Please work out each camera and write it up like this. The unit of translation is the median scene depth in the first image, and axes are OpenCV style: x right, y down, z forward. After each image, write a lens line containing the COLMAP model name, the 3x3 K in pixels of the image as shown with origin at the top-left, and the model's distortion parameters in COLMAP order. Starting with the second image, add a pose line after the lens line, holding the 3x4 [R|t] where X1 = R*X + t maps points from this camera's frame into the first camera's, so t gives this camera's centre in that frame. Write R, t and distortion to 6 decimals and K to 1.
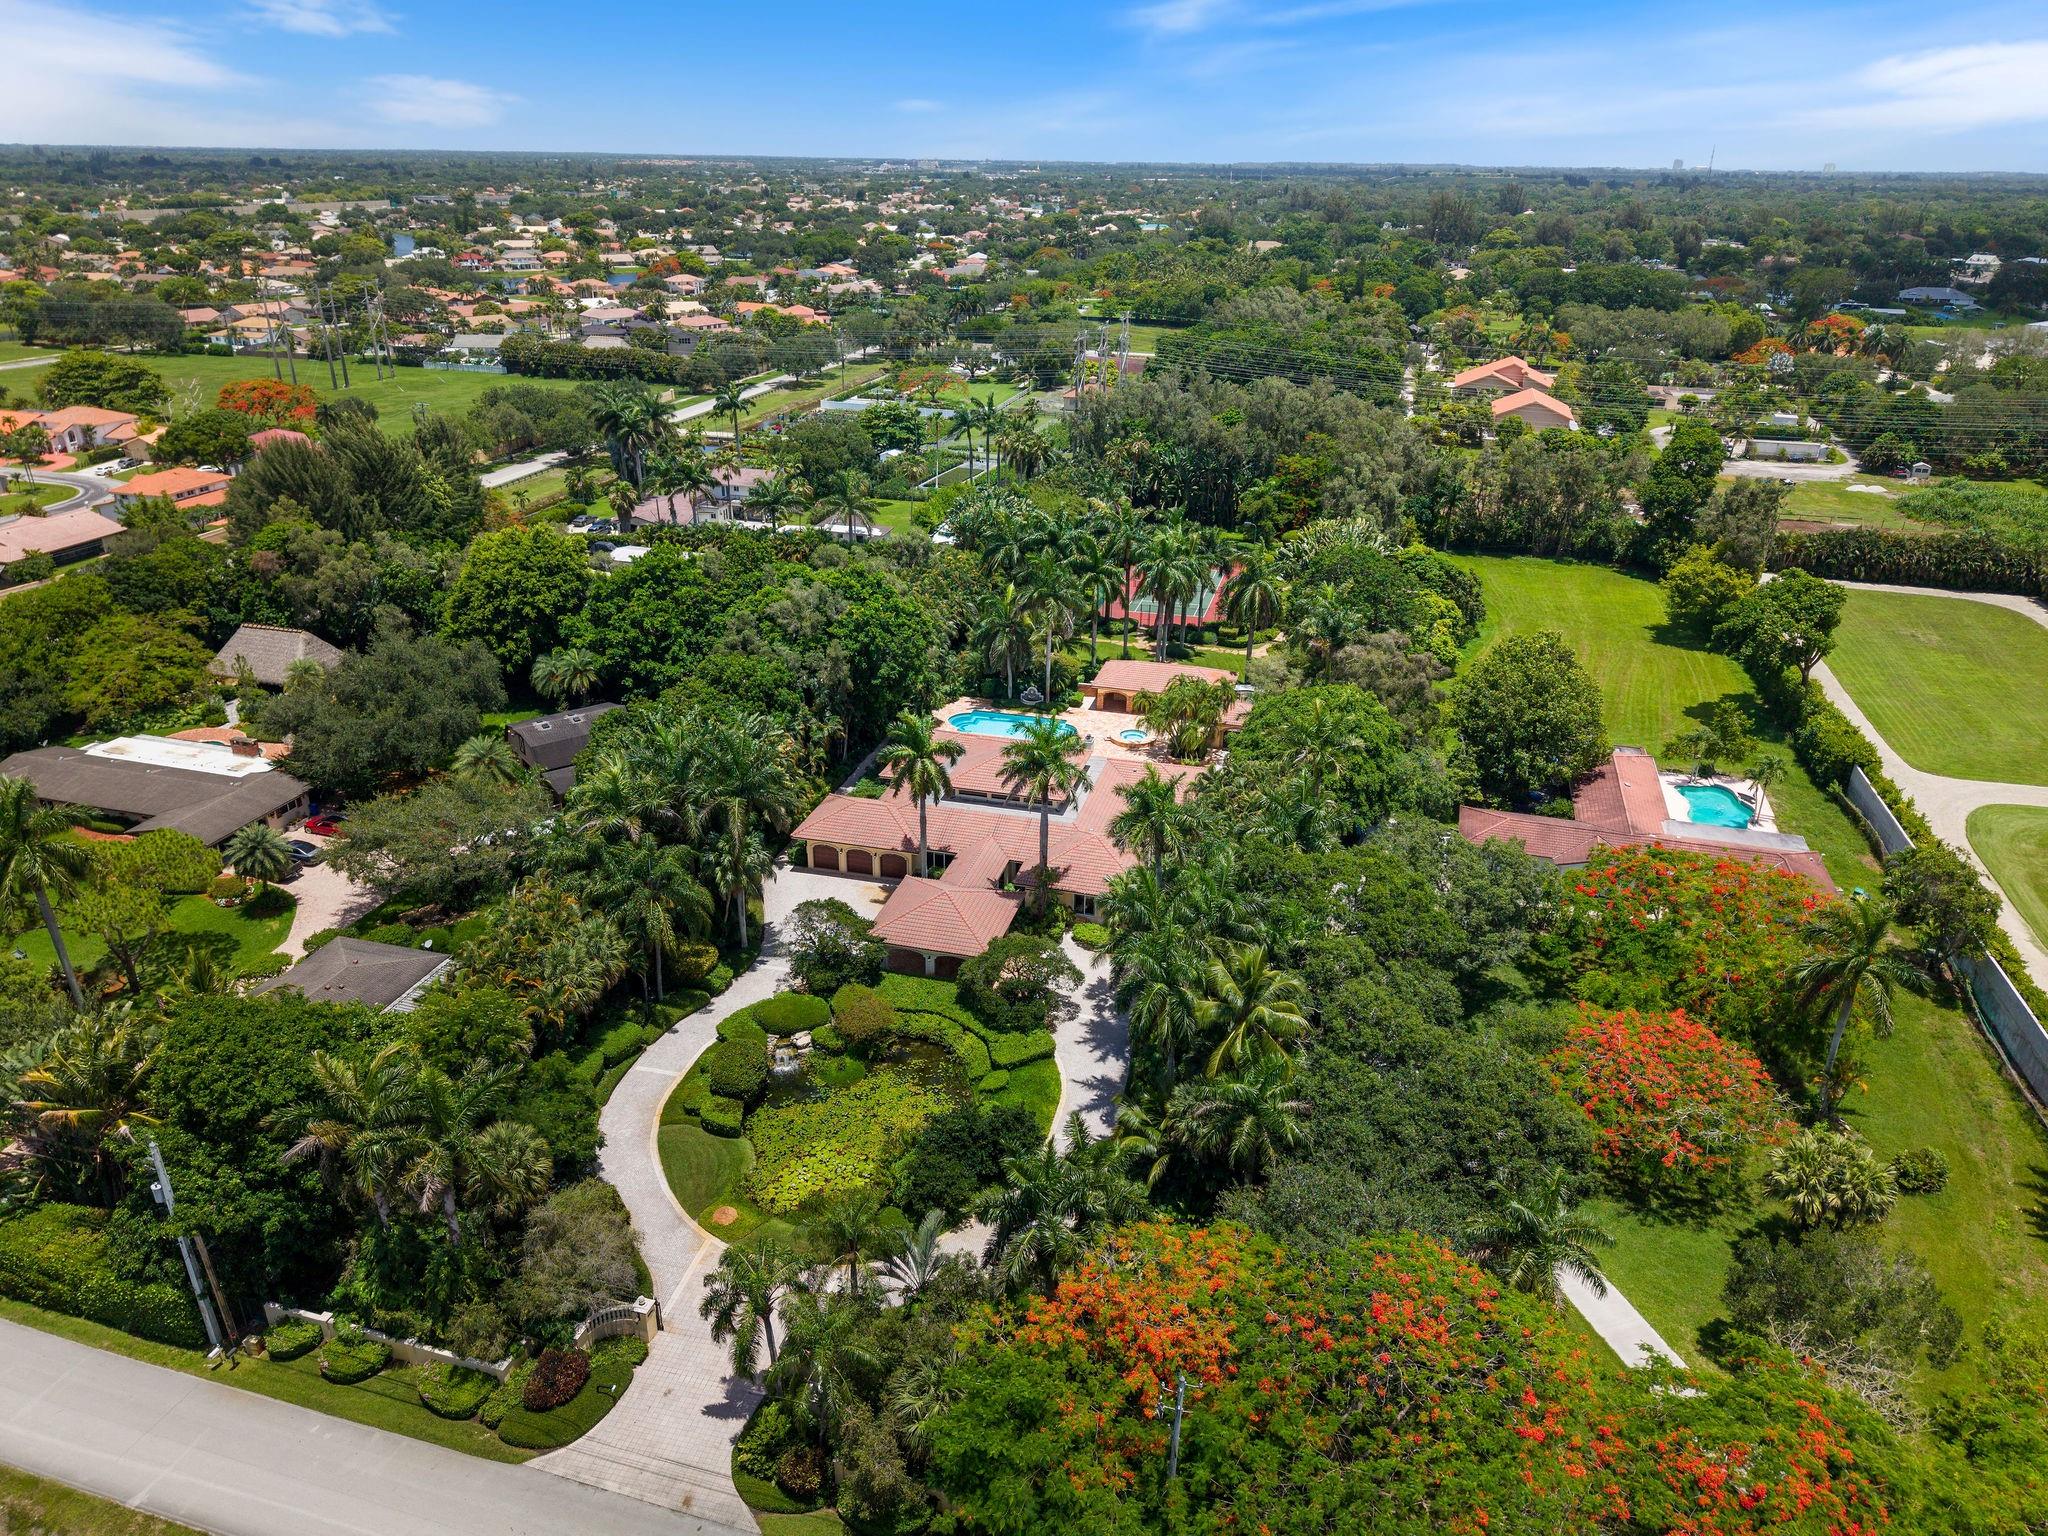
lens RADIAL K [[1406.3, 0, 1014.9], [0, 1406.3, 769.0], [0, 0, 1]] dist [0.002507, -0.005886]
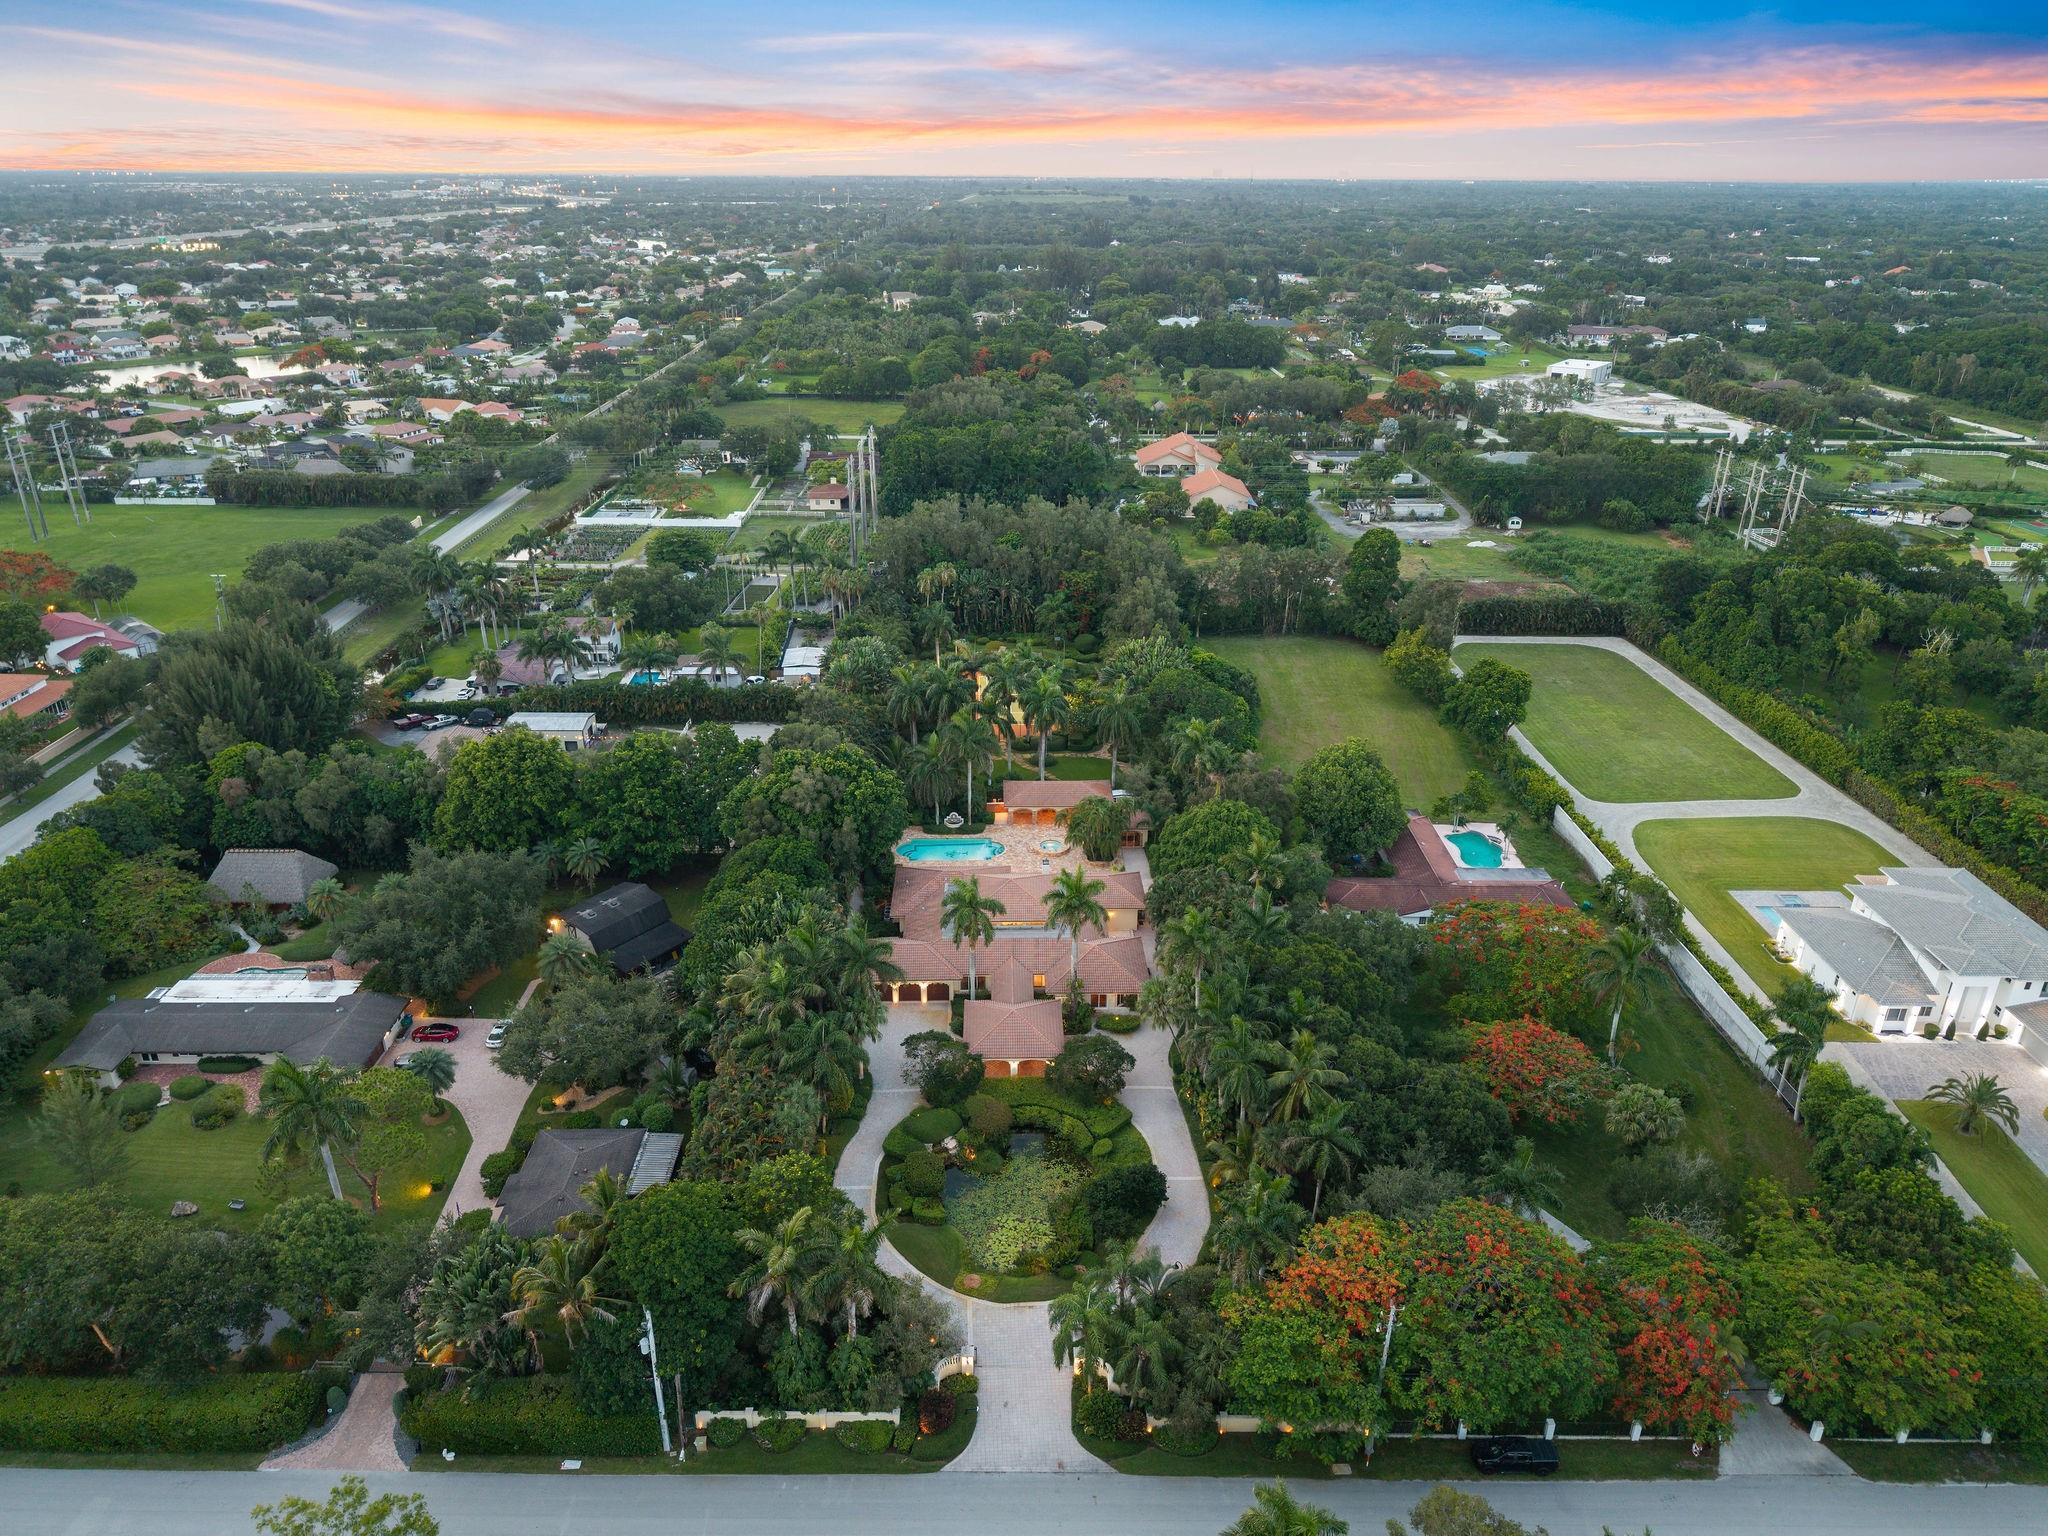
lens RADIAL K [[1414.9, 0, 1025.6], [0, 1414.9, 755.7], [0, 0, 1]] dist [0.005391, -0.000399]
pose [[0.958508, -0.117520, 0.259714, -0.336964], [0.121184, 0.992628, 0.001918, -0.145557], [-0.258024, 0.029635, 0.965684, -0.287180]]
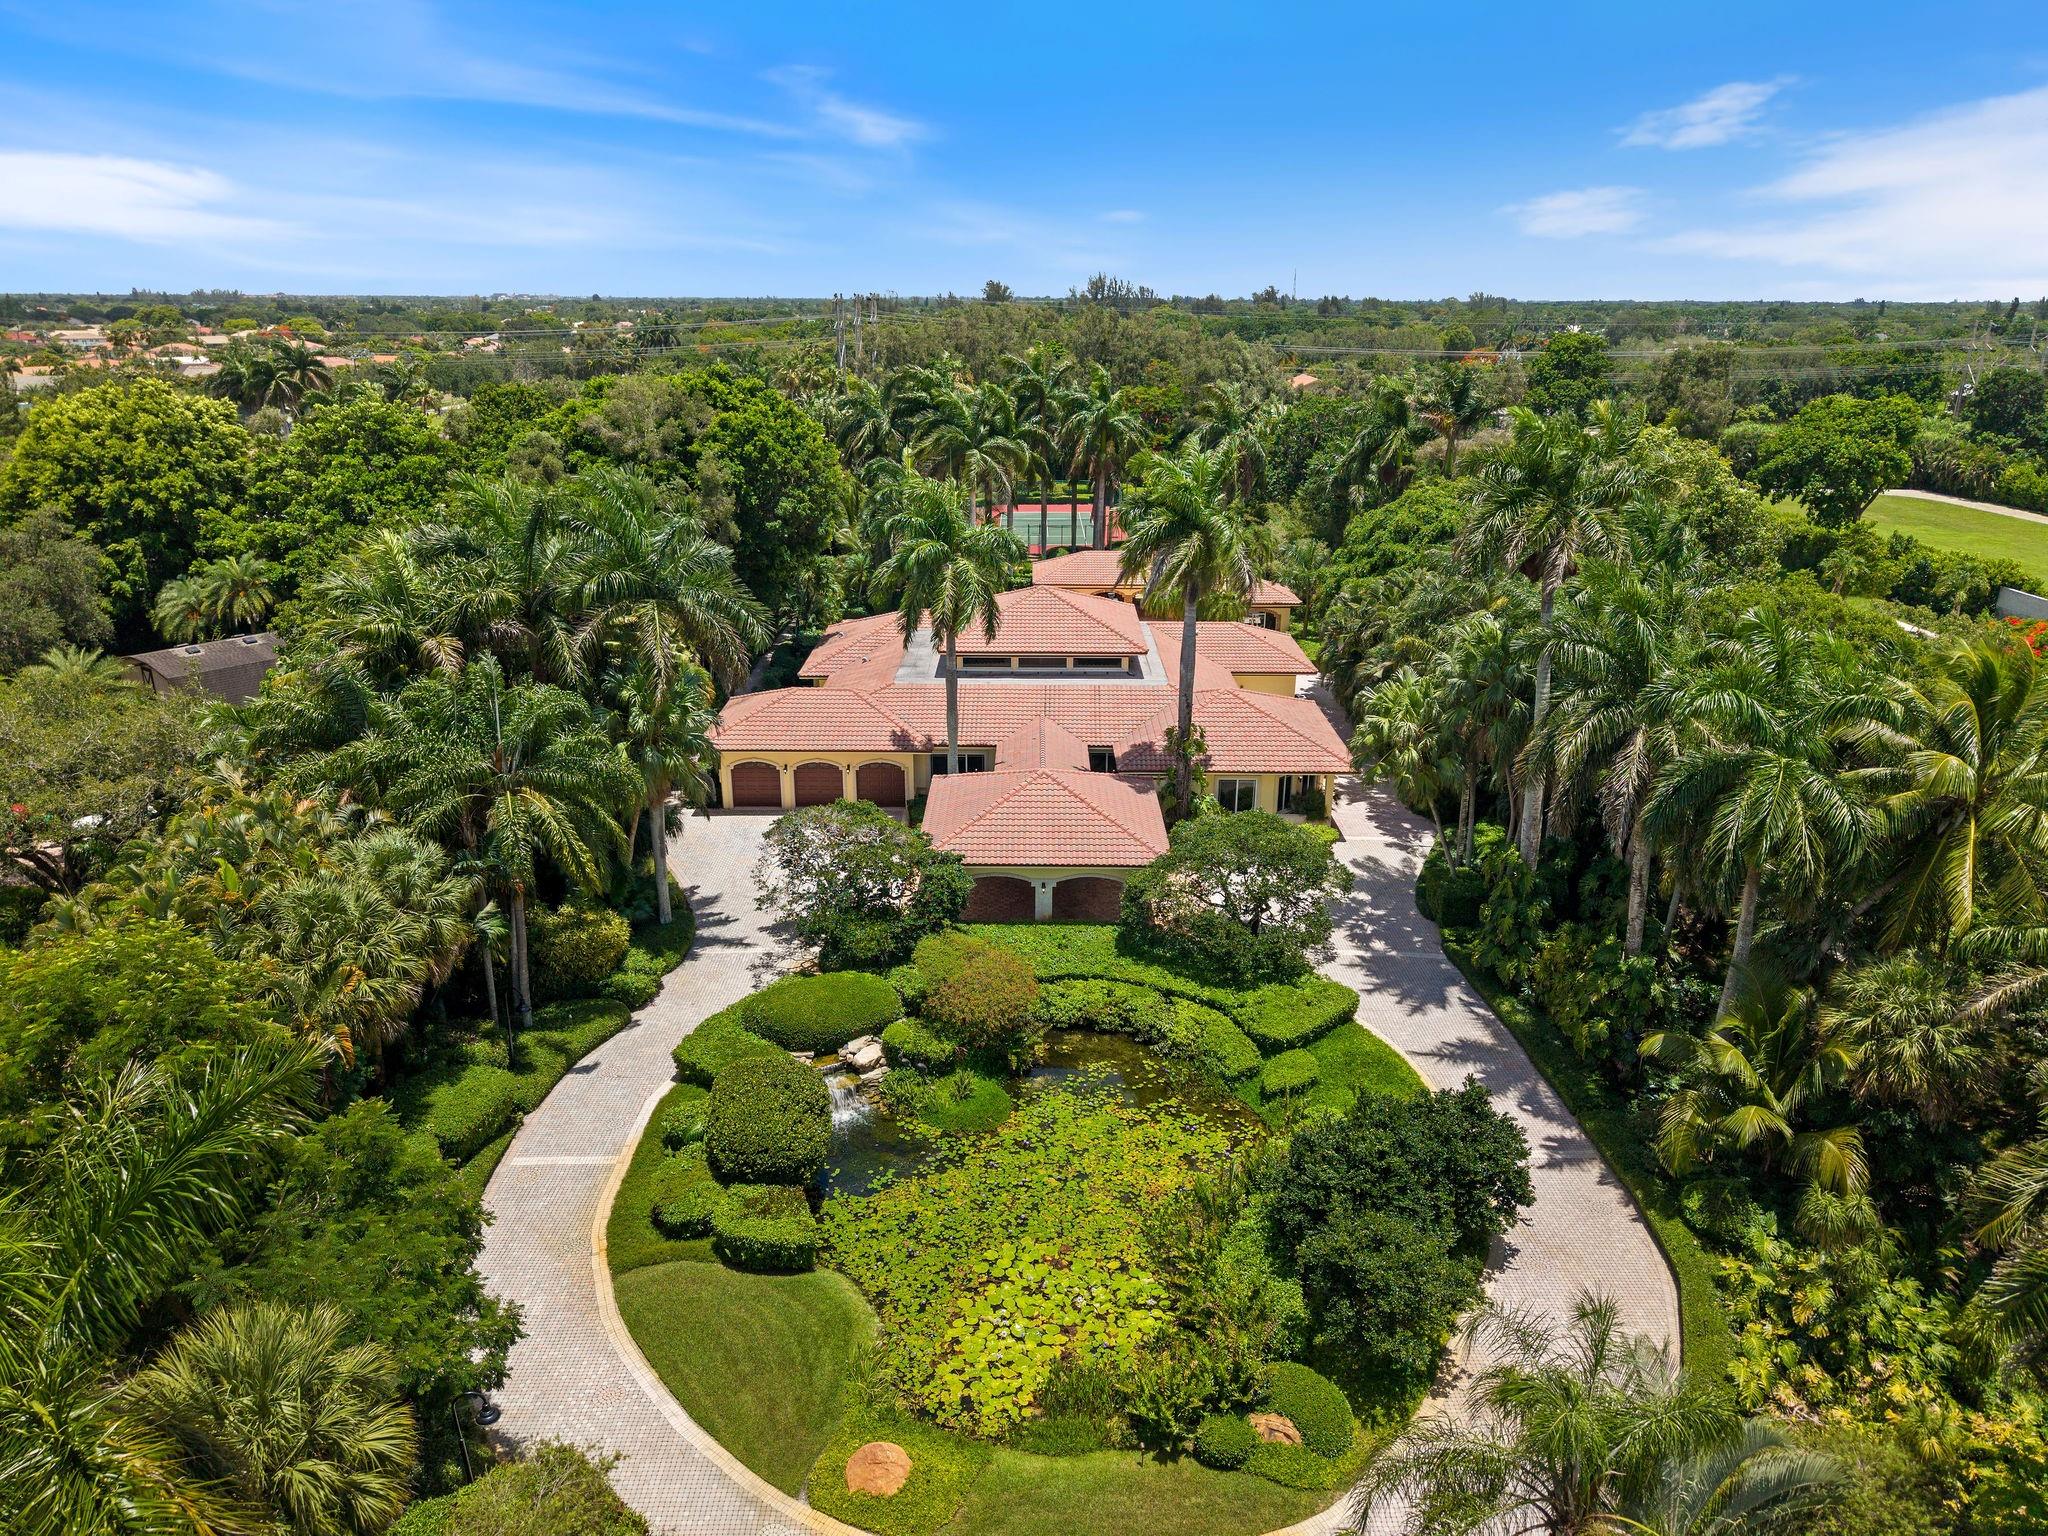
lens RADIAL K [[1401.1, 0, 1028.3], [0, 1401.1, 777.4], [0, 0, 1]] dist [0.003100, -0.004960]
pose [[0.965792, -0.089664, 0.243323, -0.177302], [0.109625, 0.991523, -0.069750, 0.119737], [-0.235006, 0.094038, 0.967434, 0.445181]]
